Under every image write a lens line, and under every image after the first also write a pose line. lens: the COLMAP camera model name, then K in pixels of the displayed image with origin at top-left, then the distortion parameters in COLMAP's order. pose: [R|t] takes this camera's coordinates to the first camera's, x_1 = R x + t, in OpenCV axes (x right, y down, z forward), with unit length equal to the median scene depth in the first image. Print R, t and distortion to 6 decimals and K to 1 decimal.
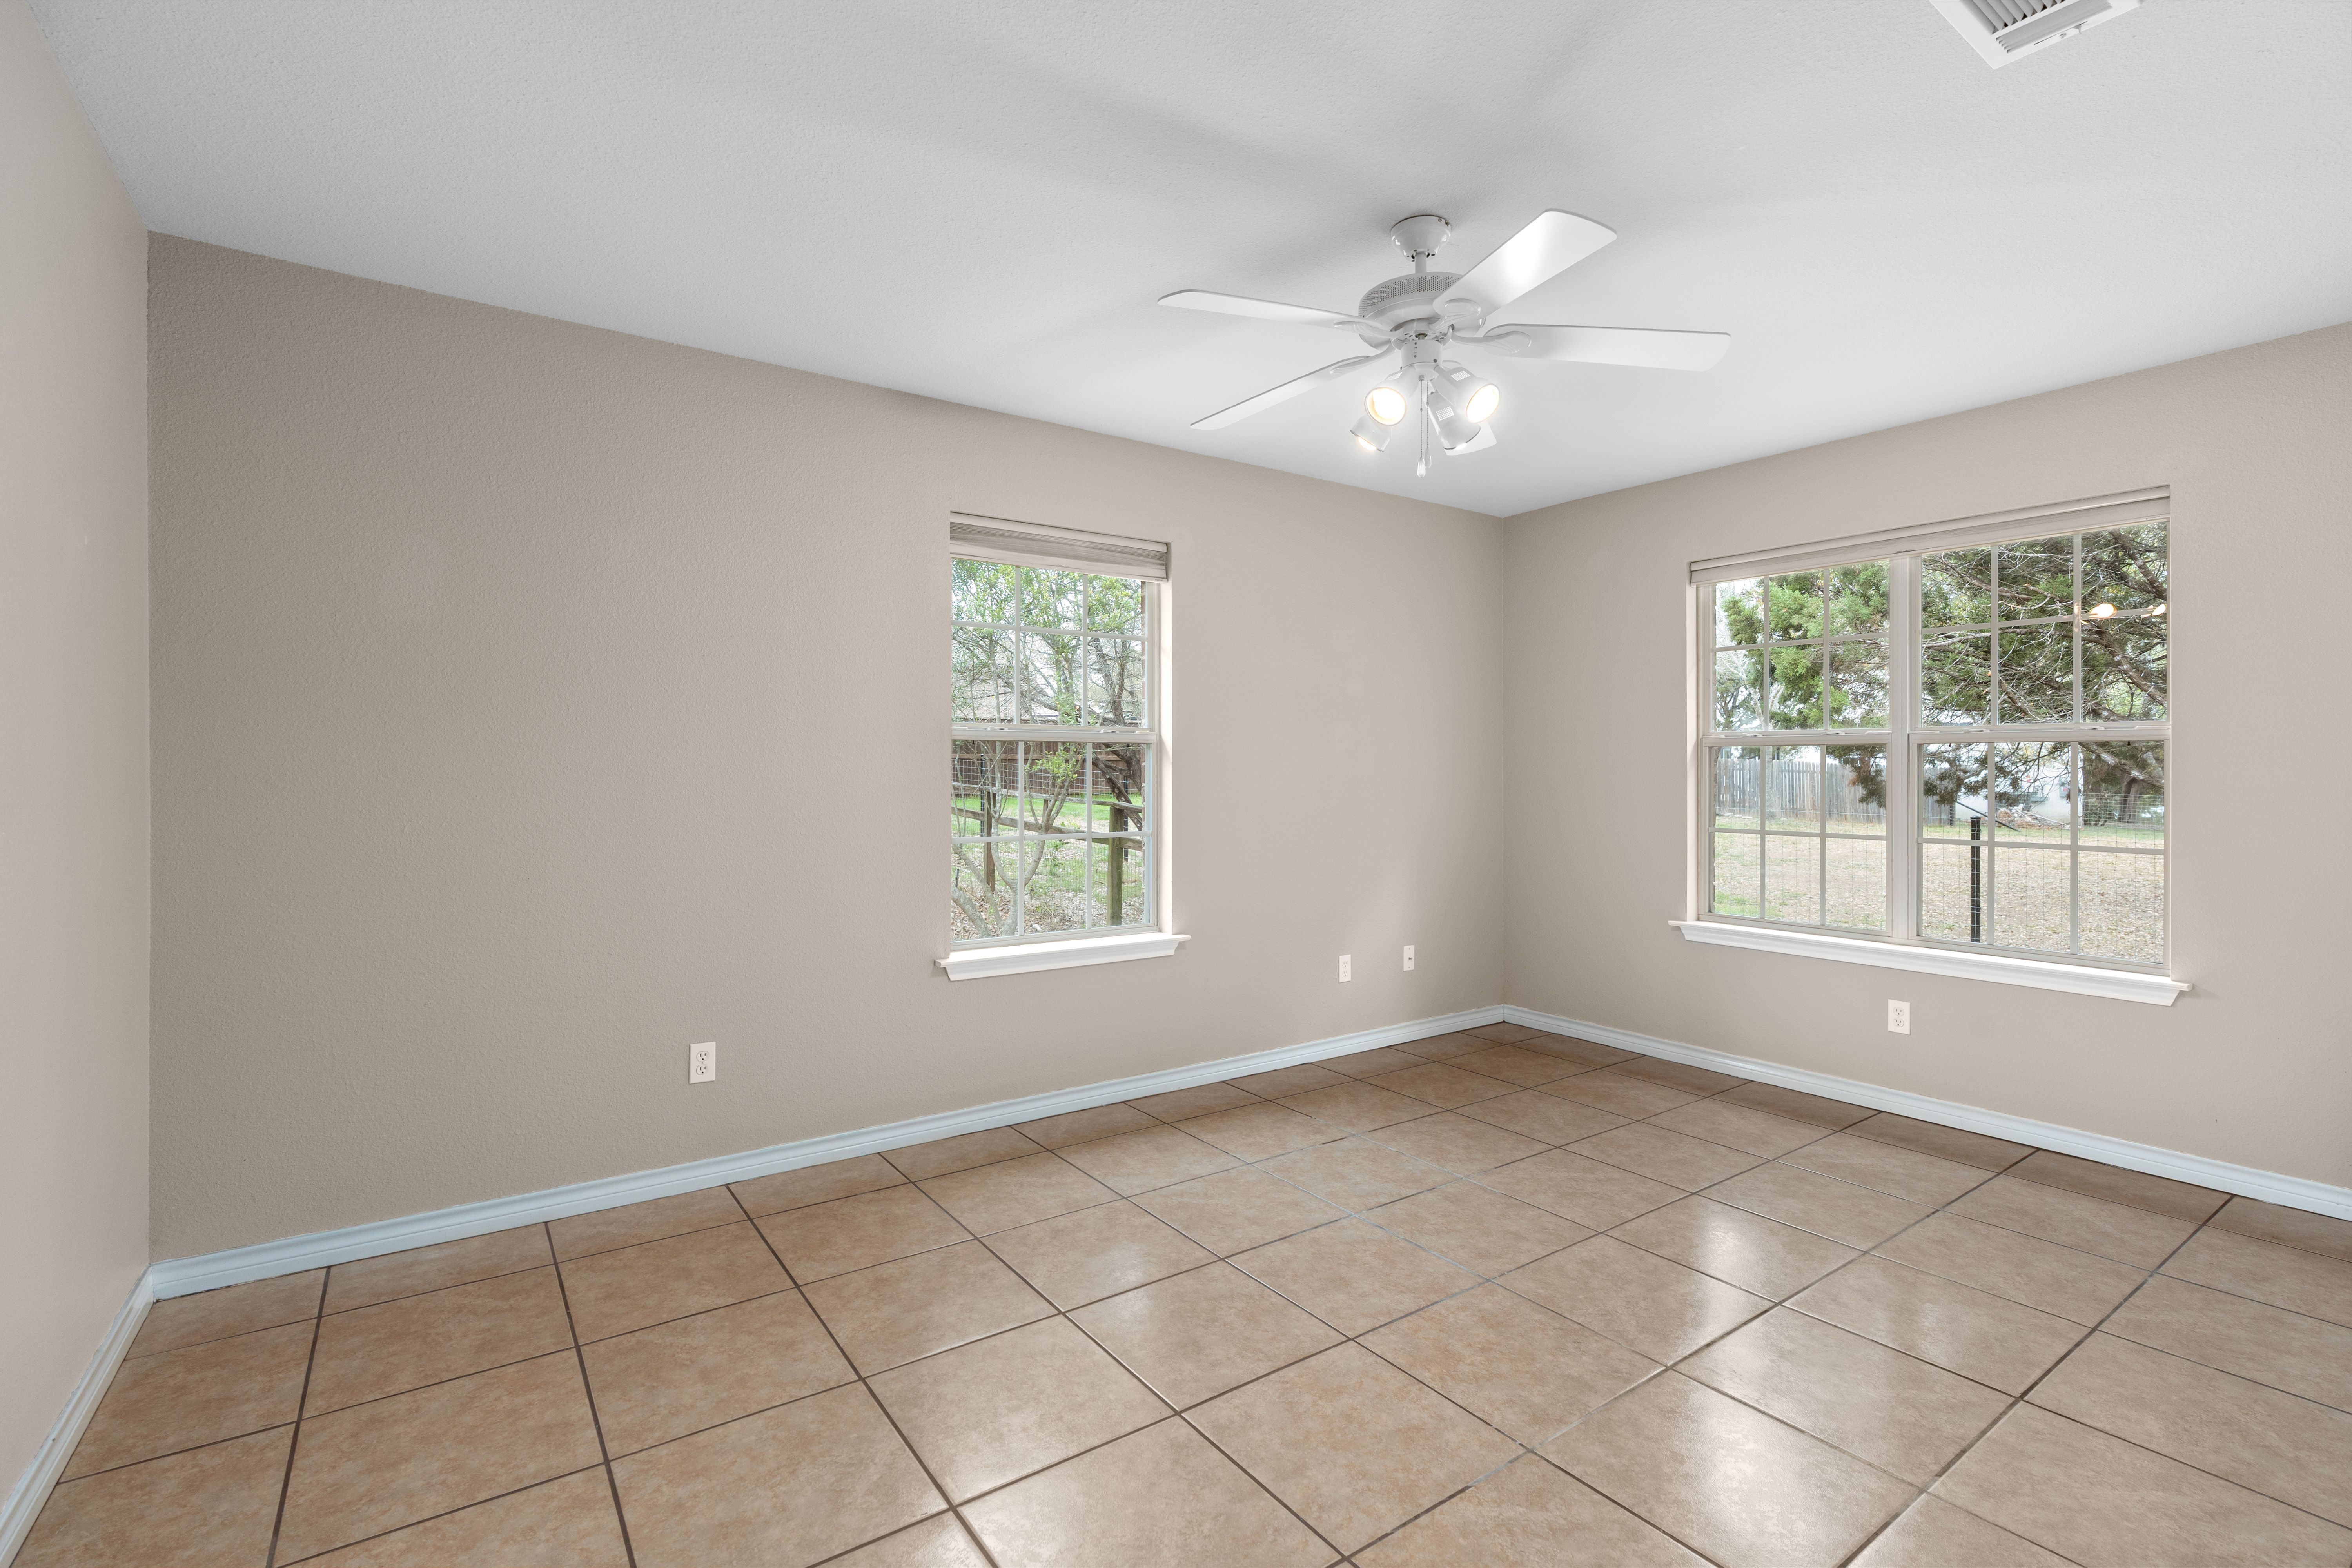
lens RADIAL K [[1061.0, 0, 1176.3], [0, 1061.0, 773.3], [0, 0, 1]] dist [-0.005122, 0.000763]
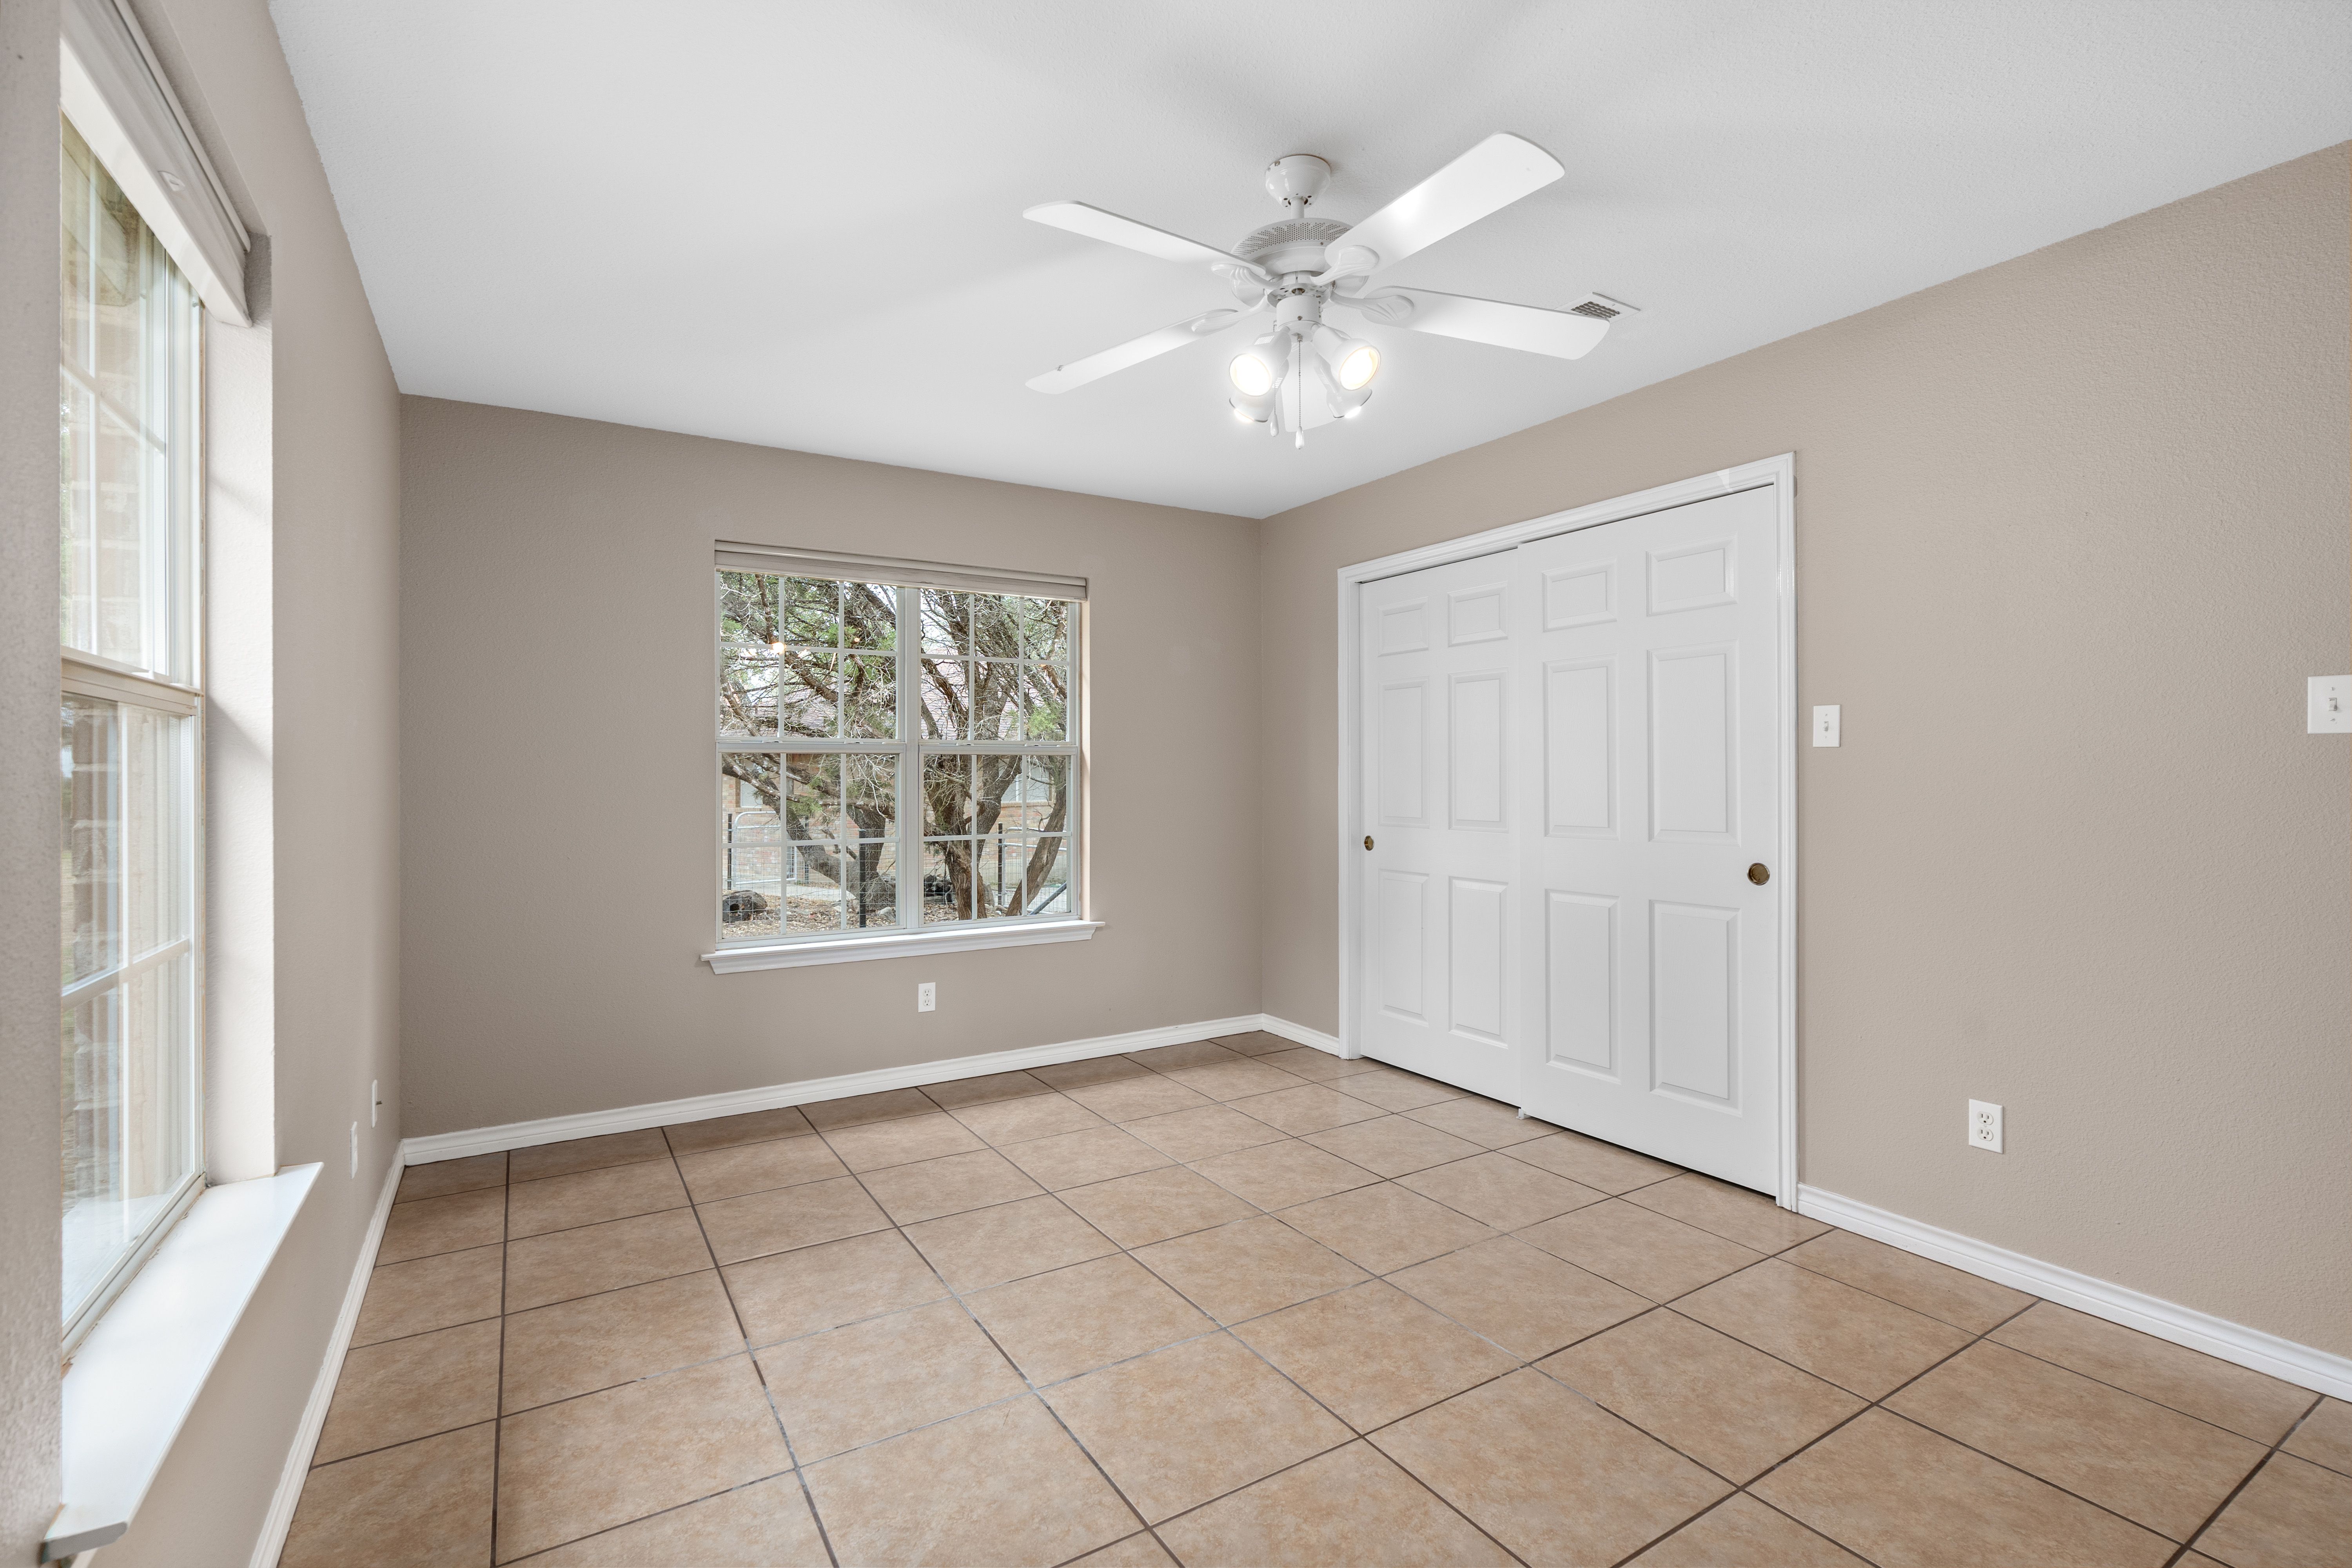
lens RADIAL K [[1061.0, 0, 1176.9], [0, 1061.0, 776.7], [0, 0, 1]] dist [-0.005122, 0.000763]
pose [[0.066173, -0.002749, 0.997804, -0.499282], [0.010222, 0.999946, 0.002077, -0.005690], [-0.997756, 0.010063, 0.066197, 0.768466]]
